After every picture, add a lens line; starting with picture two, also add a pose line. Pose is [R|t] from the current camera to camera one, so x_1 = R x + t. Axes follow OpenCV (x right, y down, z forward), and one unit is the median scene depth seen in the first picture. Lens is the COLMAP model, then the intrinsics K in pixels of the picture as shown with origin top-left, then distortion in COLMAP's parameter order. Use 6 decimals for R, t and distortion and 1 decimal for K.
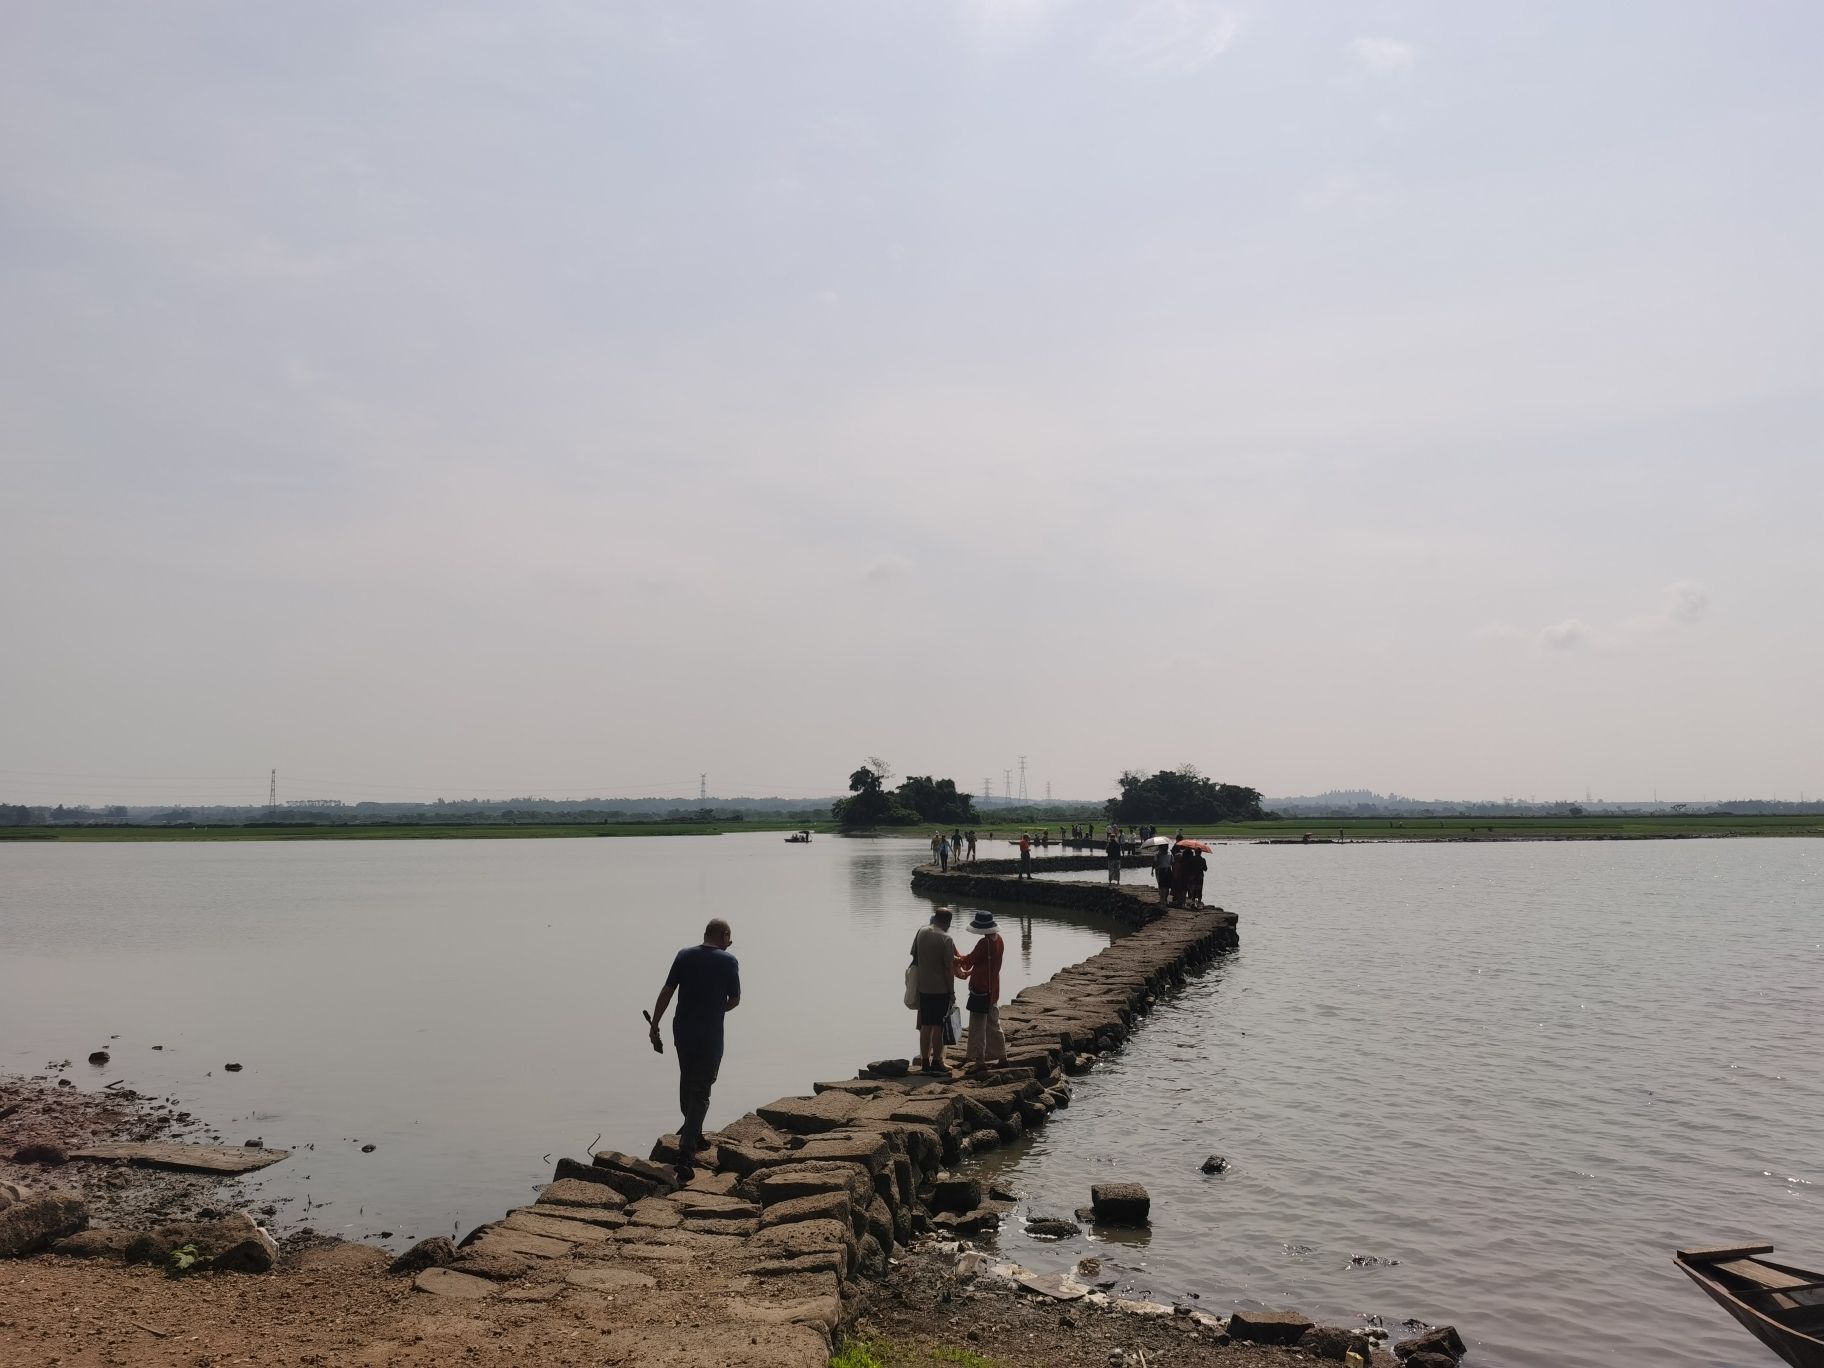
lens RADIAL K [[1488.5, 0, 934.3], [0, 1488.5, 643.2], [0, 0, 1]] dist [0.003658, 0.010300]
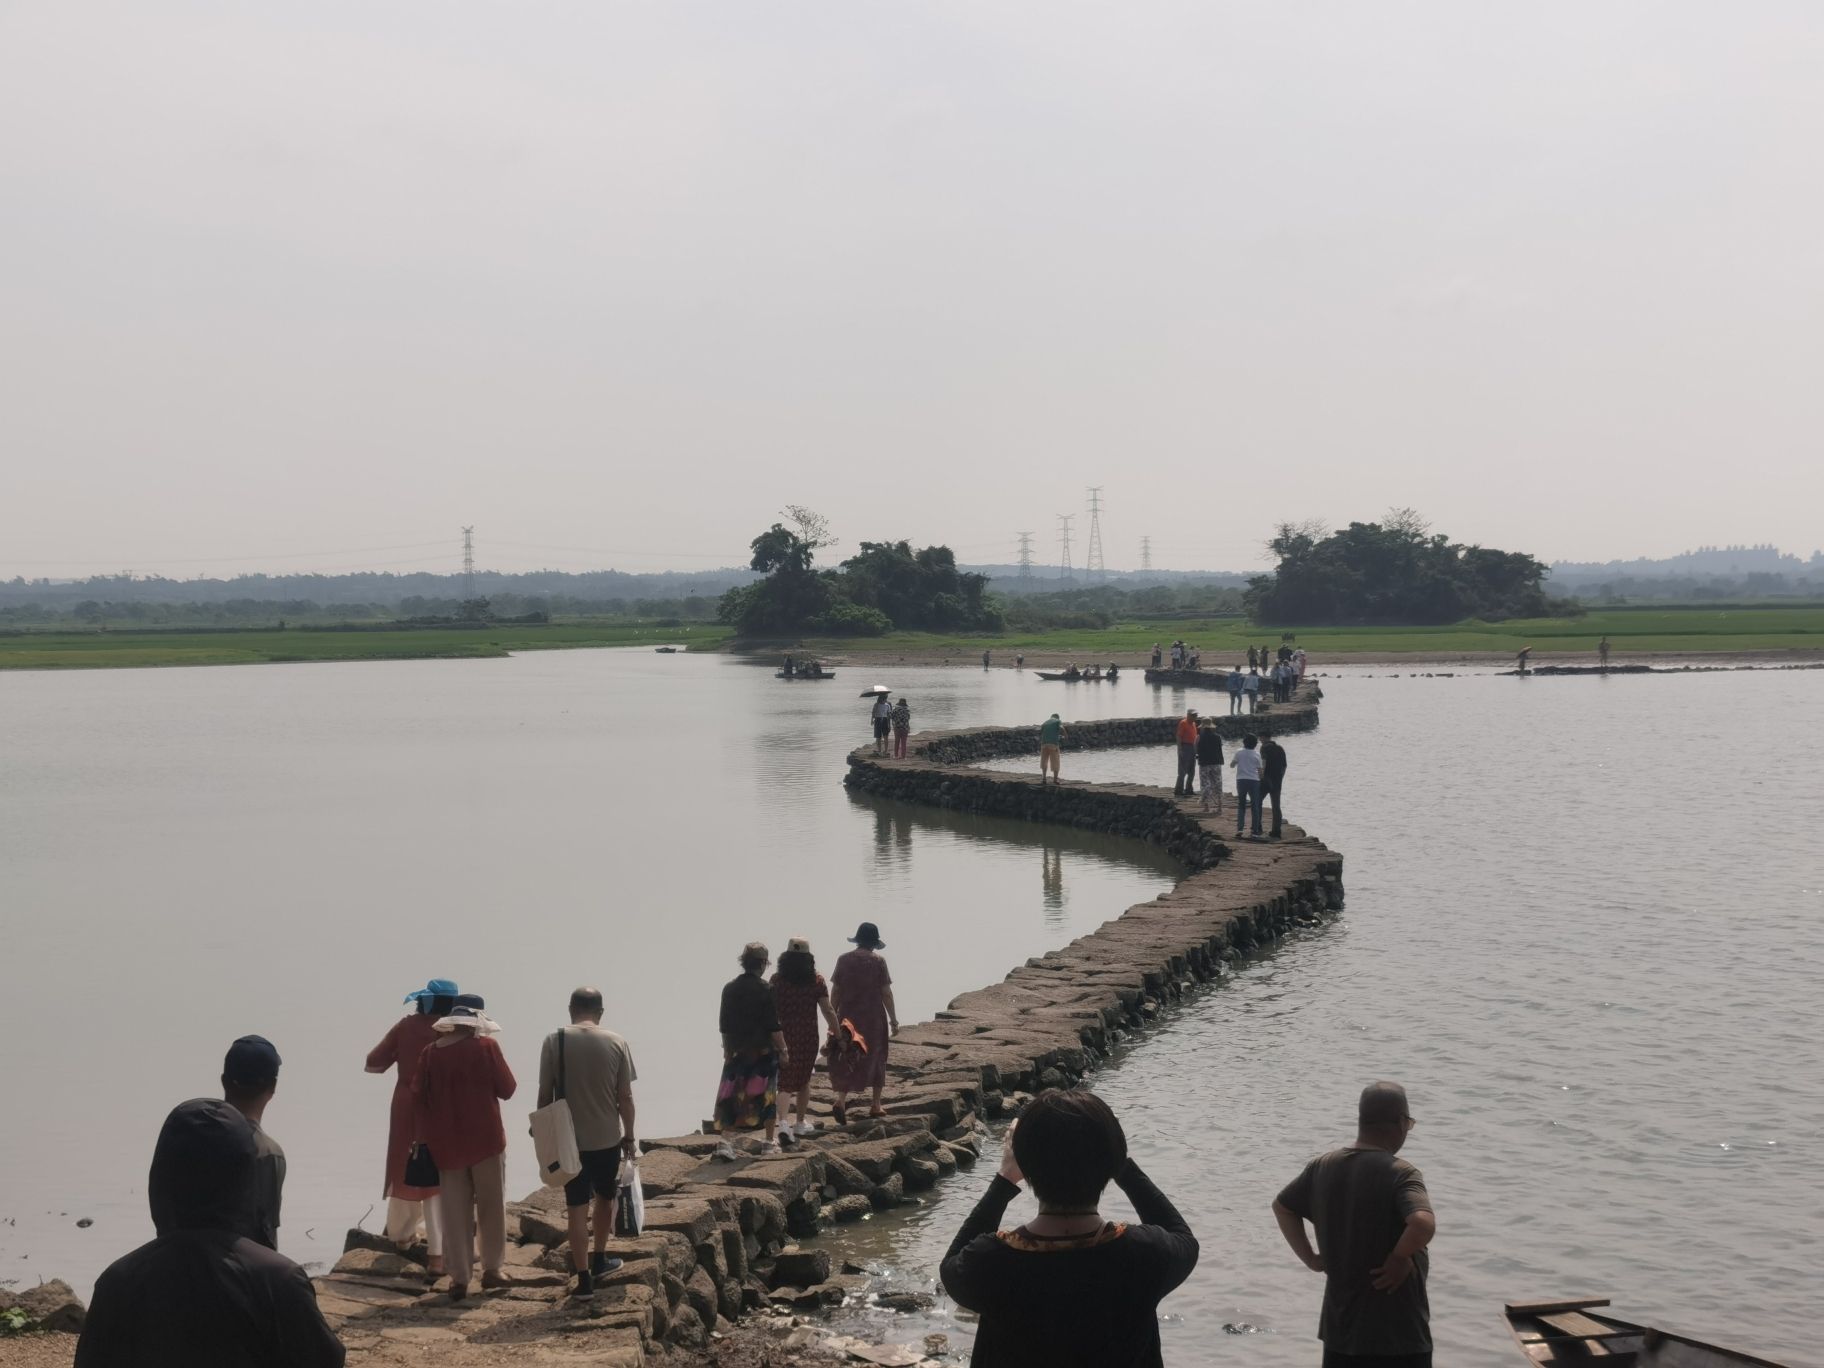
lens RADIAL K [[2874.4, 0, 905.5], [0, 2874.4, 683.5], [0, 0, 1]] dist [0.073133, 0.000000]
pose [[0.999911, -0.012716, -0.004000, 0.051070], [0.013148, 0.990218, 0.138907, -0.114551], [0.002195, -0.138948, 0.990297, -0.354331]]
